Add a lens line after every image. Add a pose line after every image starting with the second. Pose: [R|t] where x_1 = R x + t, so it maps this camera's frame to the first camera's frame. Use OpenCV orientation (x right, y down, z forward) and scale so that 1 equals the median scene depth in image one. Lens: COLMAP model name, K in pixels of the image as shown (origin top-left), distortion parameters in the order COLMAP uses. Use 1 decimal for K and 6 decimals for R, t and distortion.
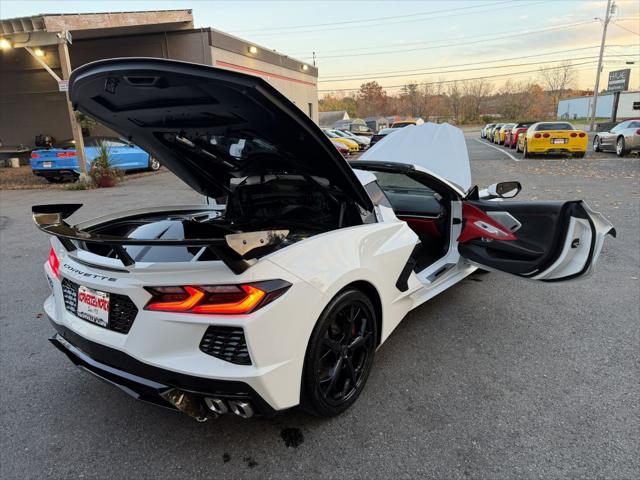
lens RADIAL K [[462.7, 0, 322.3], [0, 462.7, 240.6], [0, 0, 1]] dist [0.033410, -0.045140]
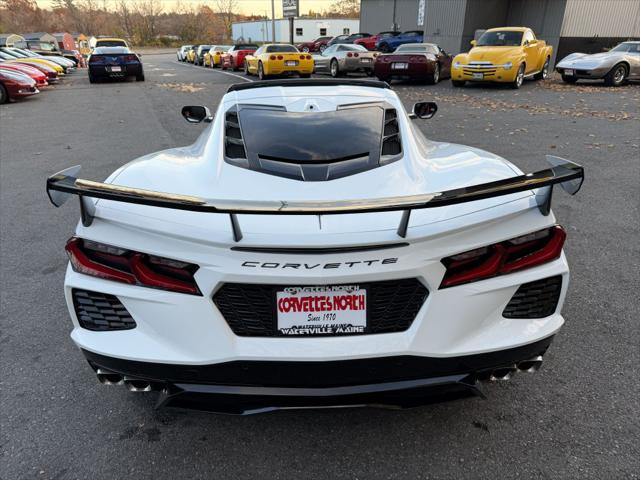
lens RADIAL K [[463.2, 0, 317.0], [0, 463.2, 241.8], [0, 0, 1]] dist [0.006795, -0.013423]
pose [[0.795770, -0.216471, 0.565588, -0.182950], [0.127489, 0.972884, 0.192985, -0.017139], [-0.592028, -0.081466, 0.801790, 0.106920]]
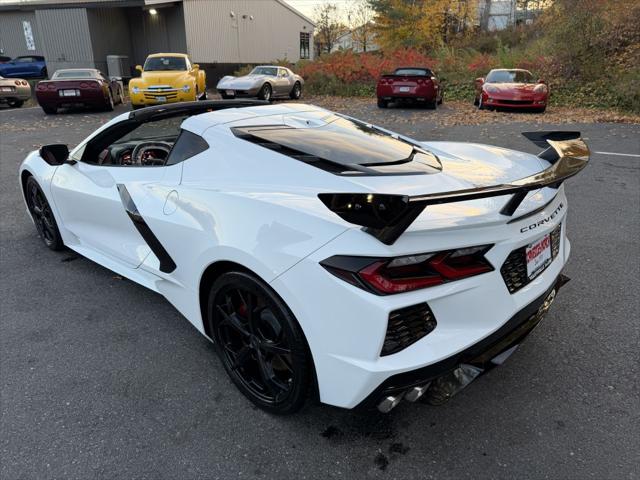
lens RADIAL K [[462.7, 0, 322.3], [0, 462.7, 240.6], [0, 0, 1]] dist [0.033410, -0.045140]
pose [[0.131297, -0.323110, 0.937209, -0.294671], [0.241608, 0.927316, 0.285852, -0.050403], [-0.961450, 0.188905, 0.199820, 0.261996]]
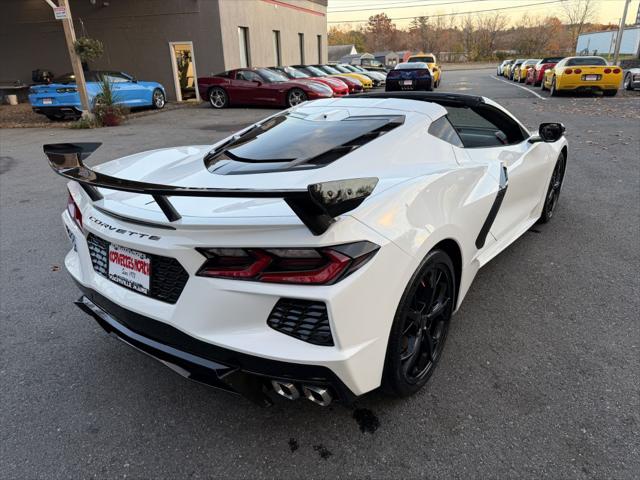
lens RADIAL K [[464.9, 0, 320.0], [0, 464.9, 240.0], [0, 0, 1]] dist [0.004500, -0.008834]
pose [[0.999935, 0.006602, -0.009344, -0.031826], [-0.005413, 0.992525, 0.121922, -0.002382], [0.010079, -0.121864, 0.992496, 0.041676]]
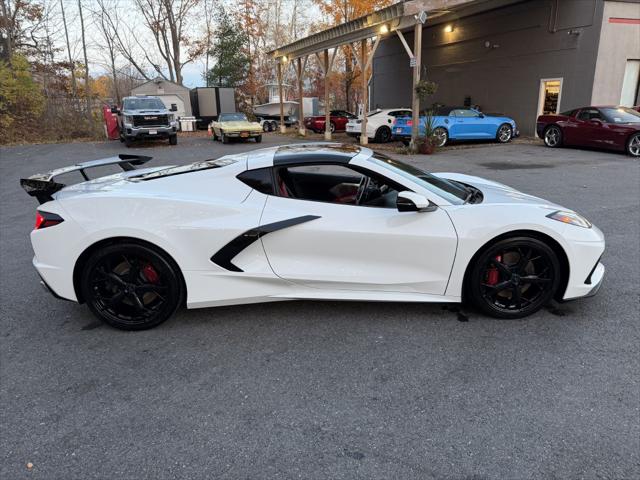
lens RADIAL K [[462.7, 0, 322.3], [0, 462.7, 240.6], [0, 0, 1]] dist [0.033410, -0.045140]
pose [[0.595270, 0.241639, -0.766332, 0.317625], [-0.189508, 0.969027, 0.158346, -0.047431], [0.780859, 0.050967, 0.622625, 0.141605]]
